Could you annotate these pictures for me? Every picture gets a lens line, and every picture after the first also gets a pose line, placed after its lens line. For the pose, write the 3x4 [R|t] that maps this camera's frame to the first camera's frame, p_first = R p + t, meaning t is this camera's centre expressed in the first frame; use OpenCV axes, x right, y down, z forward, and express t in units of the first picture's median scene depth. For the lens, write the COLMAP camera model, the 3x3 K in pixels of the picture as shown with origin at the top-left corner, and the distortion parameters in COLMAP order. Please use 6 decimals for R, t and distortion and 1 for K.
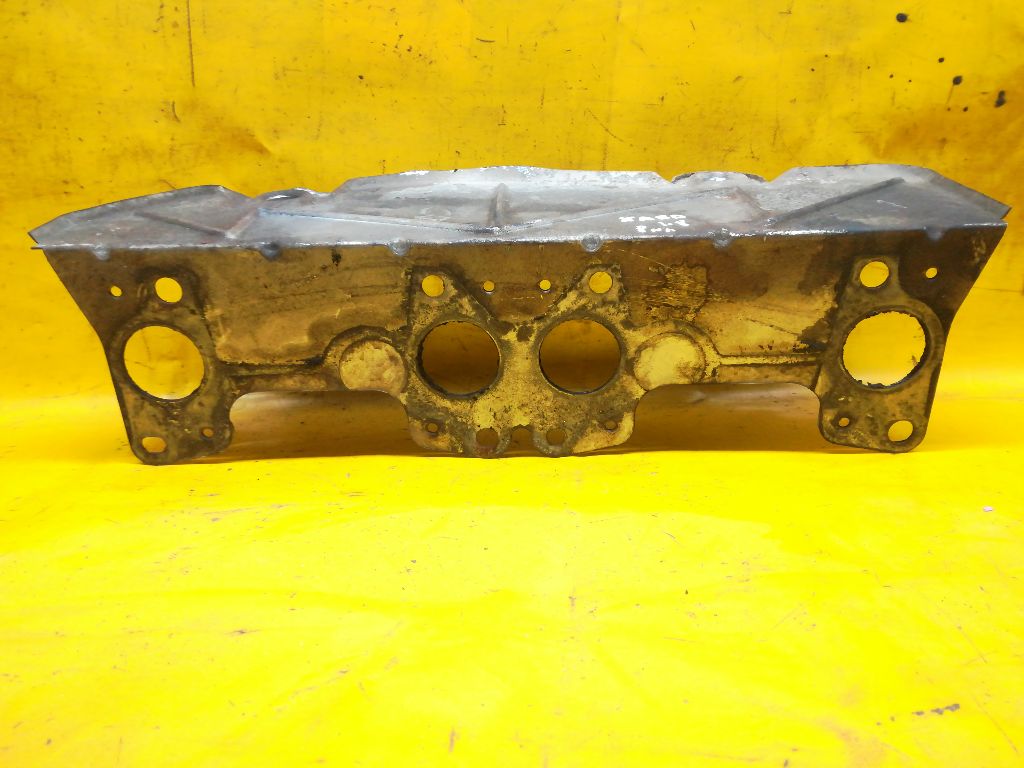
lens RADIAL K [[820.8, 0, 514.2], [0, 820.8, 366.9], [0, 0, 1]] dist [0.040533, -0.055792]
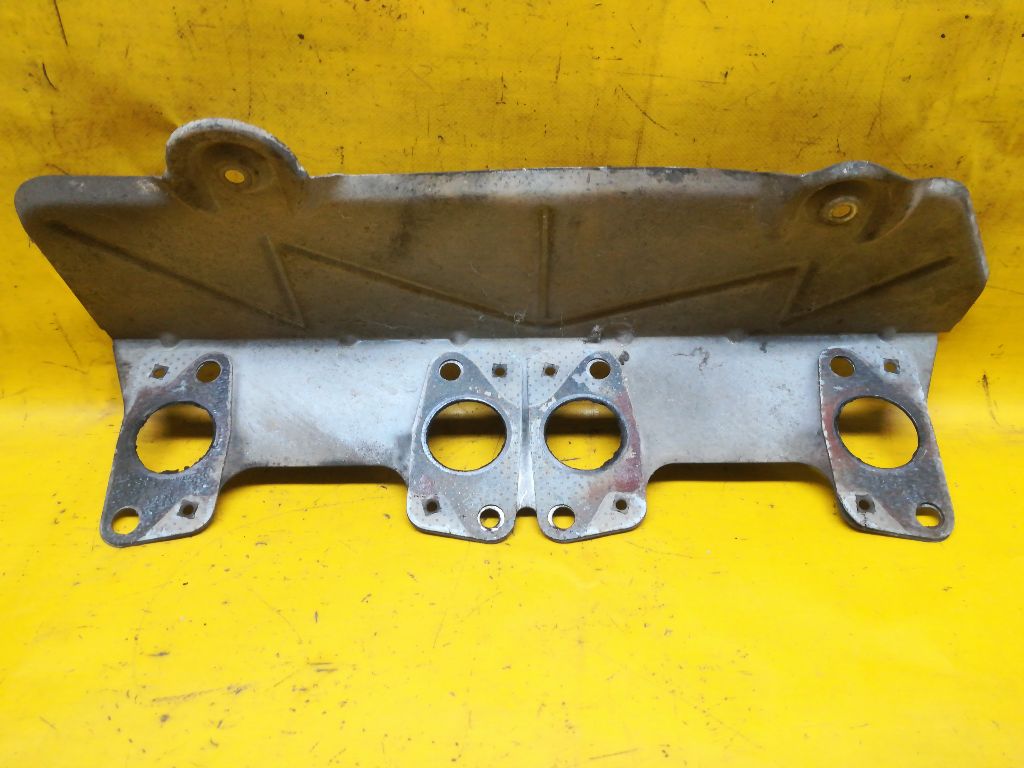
lens RADIAL K [[820.8, 0, 518.8], [0, 820.8, 387.6], [0, 0, 1]] dist [0.040533, -0.055792]
pose [[0.999804, 0.019669, 0.002427, 0.004108], [-0.019088, 0.922767, 0.384886, -0.344291], [0.005331, -0.384857, 0.922961, 0.231660]]
